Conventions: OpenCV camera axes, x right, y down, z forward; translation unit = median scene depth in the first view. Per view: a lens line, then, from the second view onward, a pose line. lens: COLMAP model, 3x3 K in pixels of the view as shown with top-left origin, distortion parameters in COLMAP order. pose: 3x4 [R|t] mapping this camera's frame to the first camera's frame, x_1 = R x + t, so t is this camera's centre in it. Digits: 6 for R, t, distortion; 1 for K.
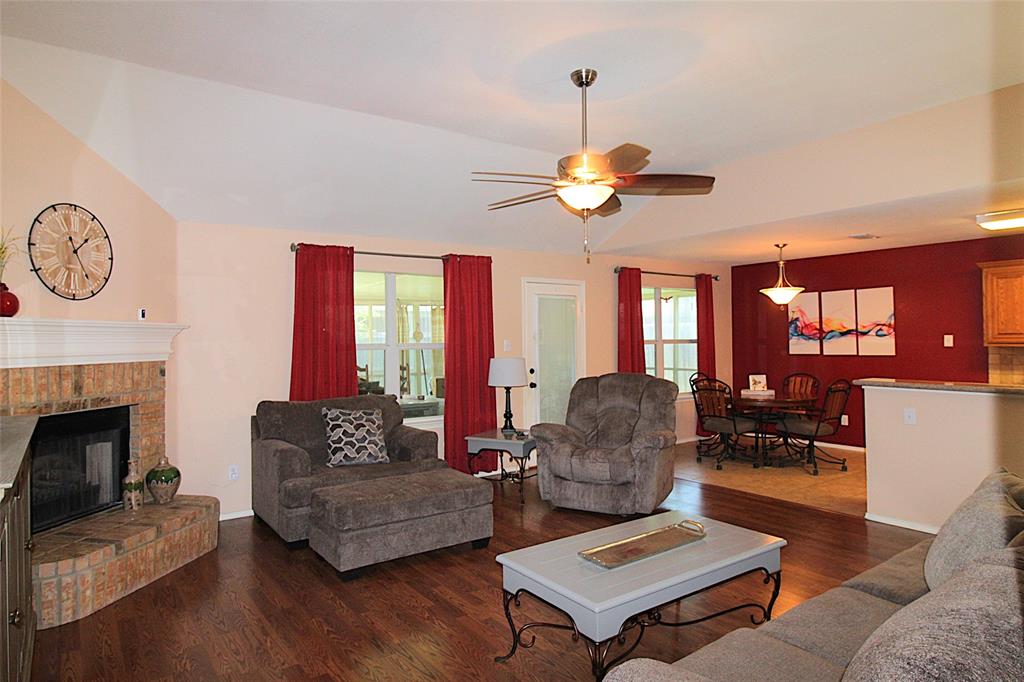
lens RADIAL K [[605.9, 0, 503.9], [0, 605.9, 330.3], [0, 0, 1]] dist [0.002148, -0.002722]
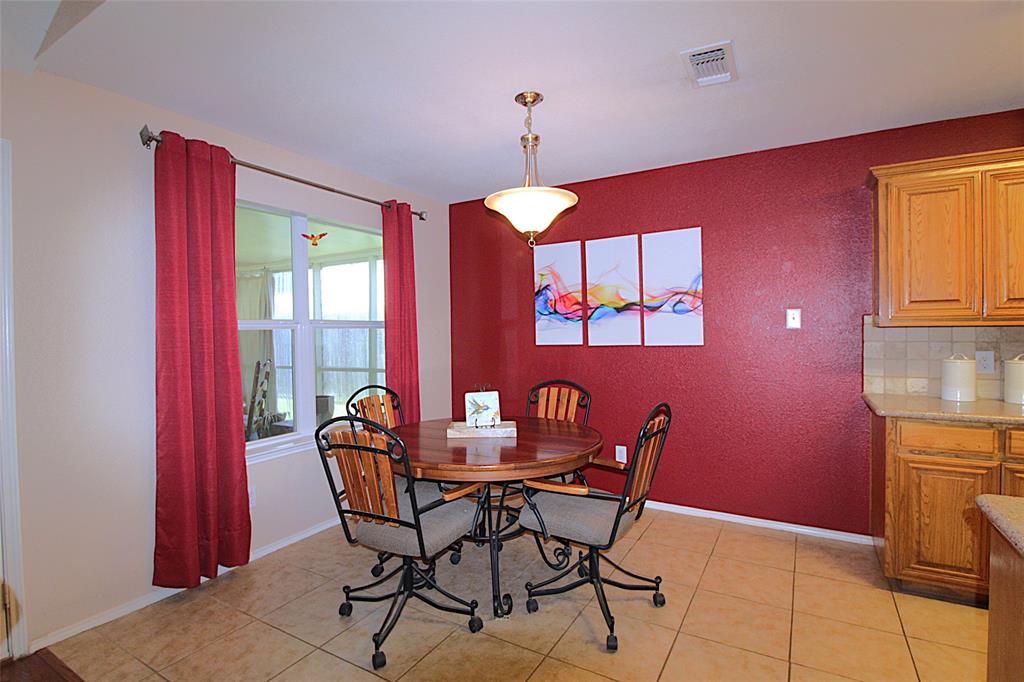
lens RADIAL K [[503.3, 0, 509.0], [0, 503.3, 335.9], [0, 0, 1]] dist [-0.000105, -0.000198]
pose [[0.912605, -0.006371, 0.408794, 0.265265], [-0.001600, 0.999815, 0.019155, 0.022242], [-0.408840, -0.018135, 0.912426, 0.606651]]
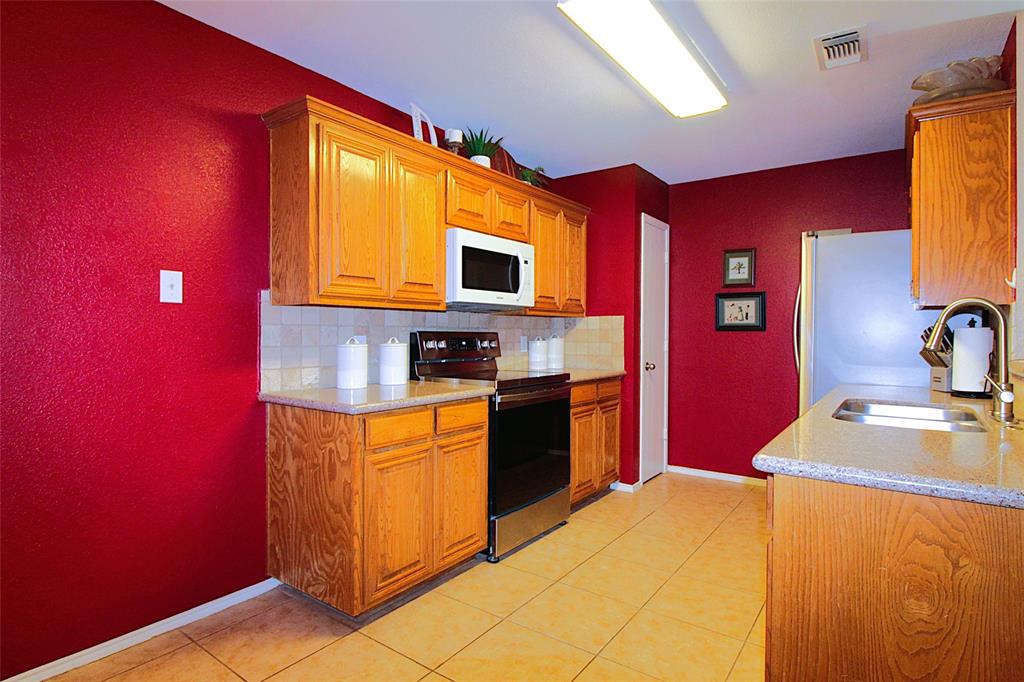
lens RADIAL K [[536.4, 0, 509.7], [0, 536.4, 337.1], [0, 0, 1]] dist [-0.000102, -0.000095]
pose [[-0.321874, -0.003970, 0.946774, 0.334425], [-0.016084, 0.999870, -0.001275, 0.039507], [-0.946646, -0.015638, -0.321896, 0.818228]]
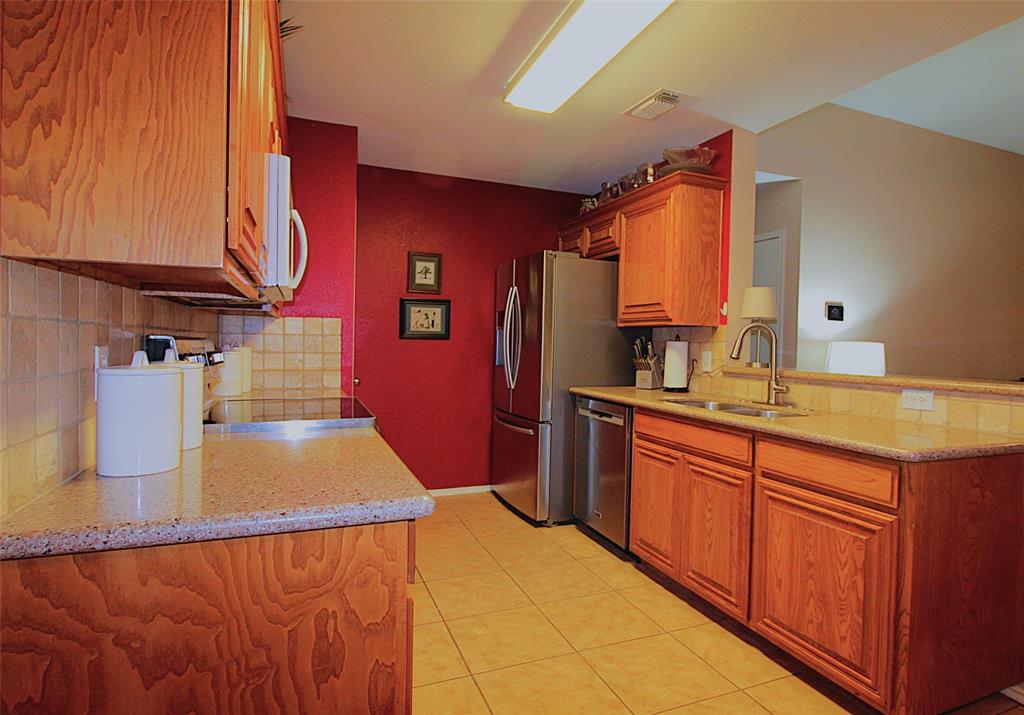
lens RADIAL K [[563.8, 0, 515.5], [0, 563.8, 355.0], [0, 0, 1]] dist [0.000041, -0.000293]
pose [[-0.971376, -0.018688, 0.236812, 0.567517], [-0.017360, 0.999820, 0.007692, 0.038614], [-0.236913, 0.003361, -0.971525, 0.935169]]
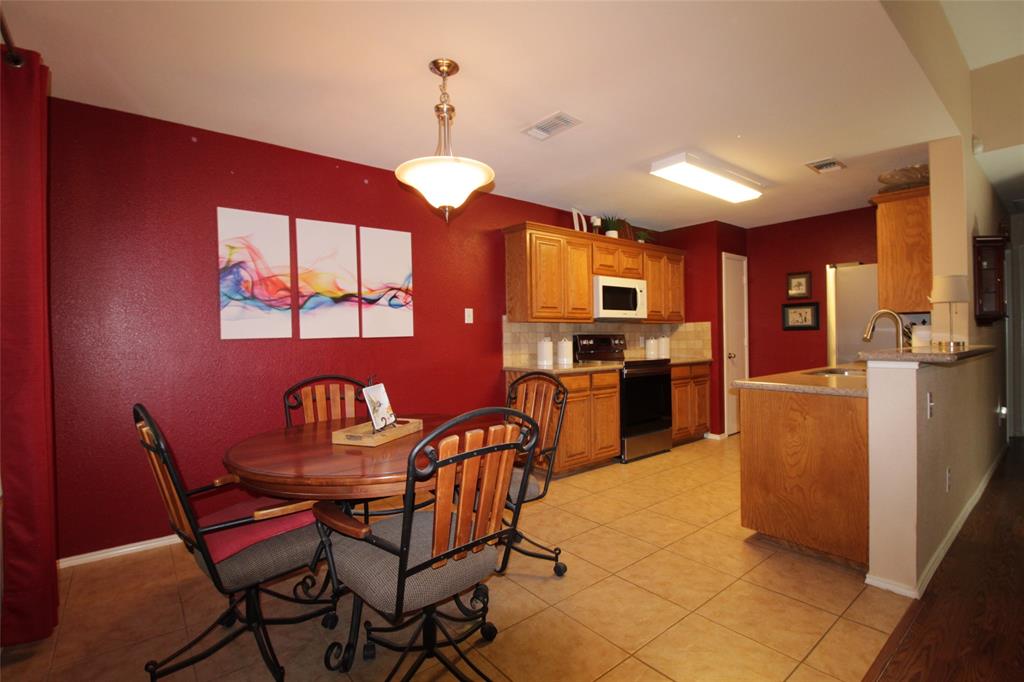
lens RADIAL K [[473.4, 0, 509.0], [0, 473.4, 337.6], [0, 0, 1]] dist [-0.000347, -0.000732]
pose [[-0.063113, 0.006643, 0.997984, 0.116553], [0.000547, 0.999978, -0.006622, 0.043948], [-0.998006, 0.000128, -0.063115, 0.884456]]
